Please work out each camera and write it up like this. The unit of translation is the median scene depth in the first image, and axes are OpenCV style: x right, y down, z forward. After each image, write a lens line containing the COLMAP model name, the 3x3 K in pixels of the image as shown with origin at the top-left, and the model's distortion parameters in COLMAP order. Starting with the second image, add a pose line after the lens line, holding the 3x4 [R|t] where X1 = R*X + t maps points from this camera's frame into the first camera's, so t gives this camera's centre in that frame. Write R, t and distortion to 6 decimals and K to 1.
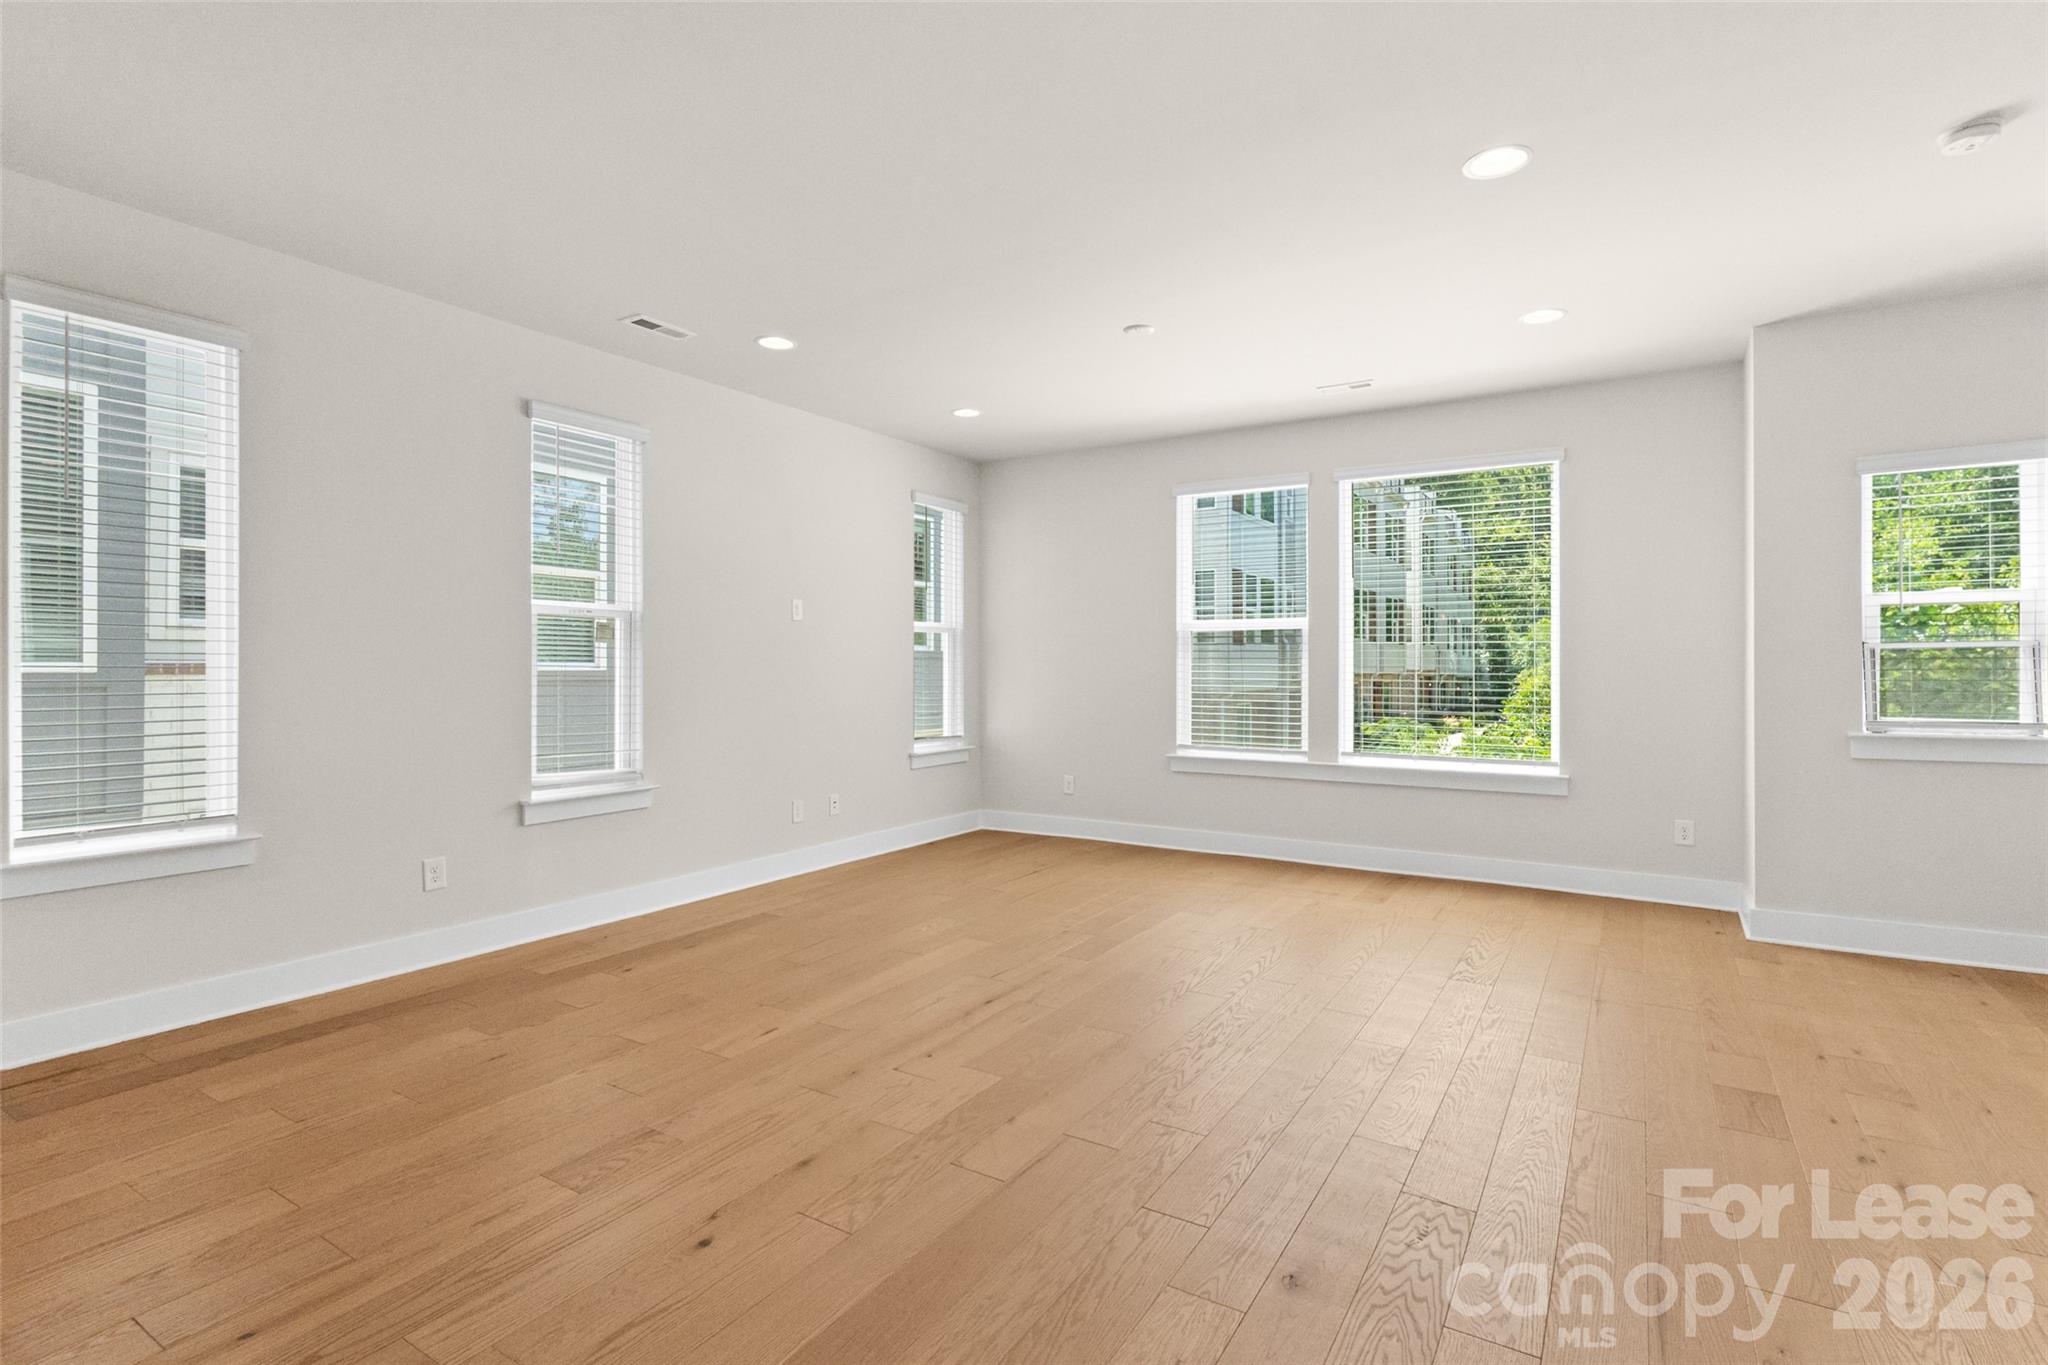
lens RADIAL K [[980.0, 0, 1034.3], [0, 980.0, 655.0], [0, 0, 1]] dist [-0.003019, -0.000362]
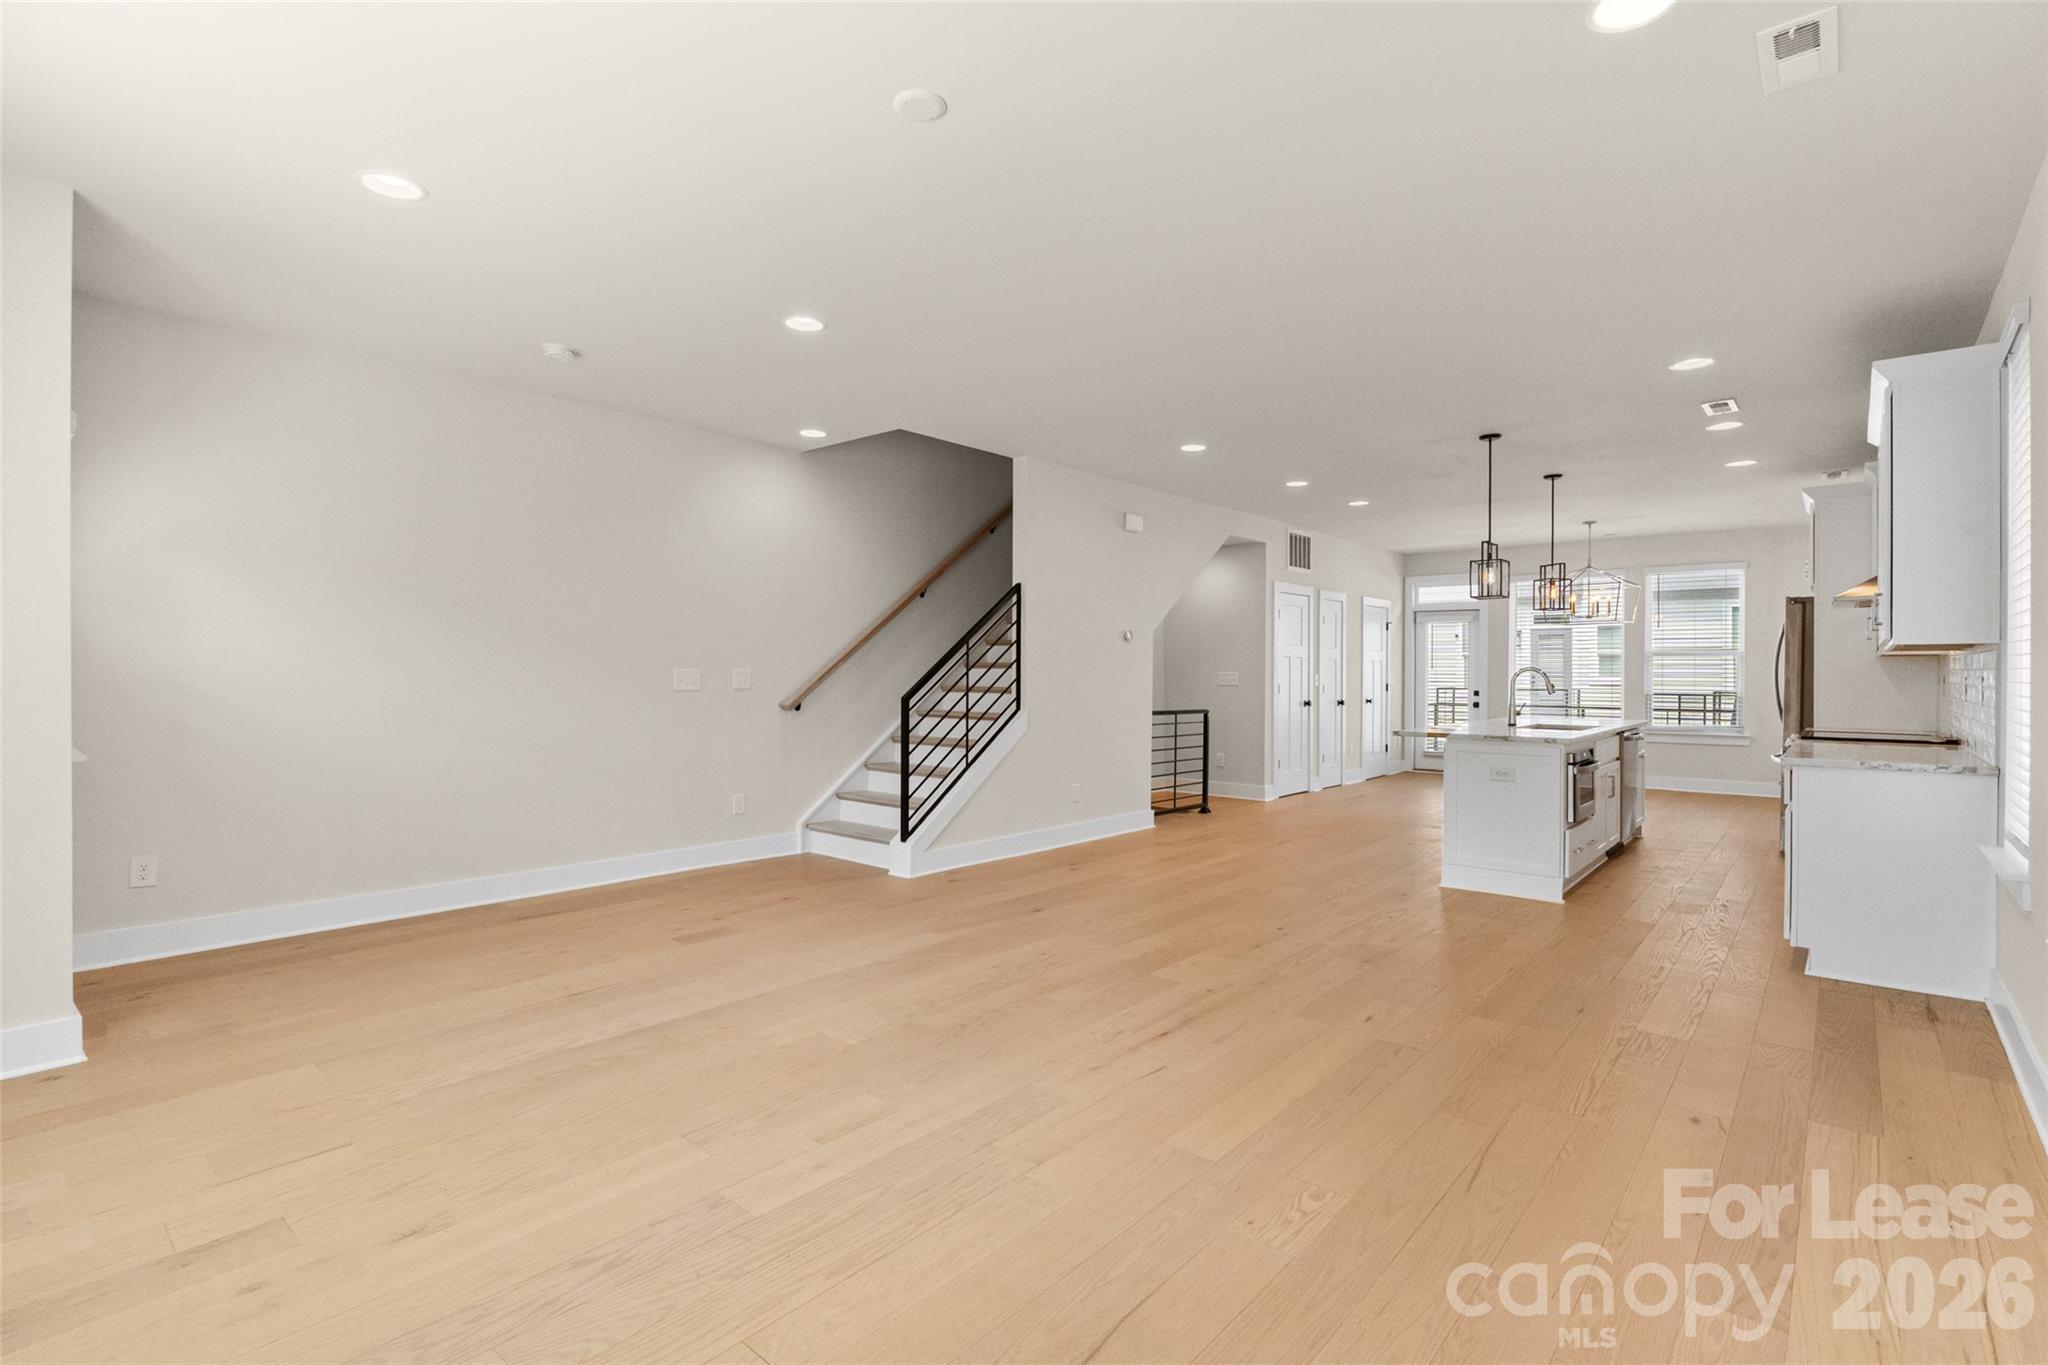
lens RADIAL K [[949.4, 0, 1033.9], [0, 949.4, 680.4], [0, 0, 1]] dist [-0.004464, -0.000334]
pose [[-0.988845, -0.004883, 0.148866, -0.048518], [-0.005389, 0.999981, -0.002992, 0.015035], [-0.148849, -0.003761, -0.988853, 1.664969]]
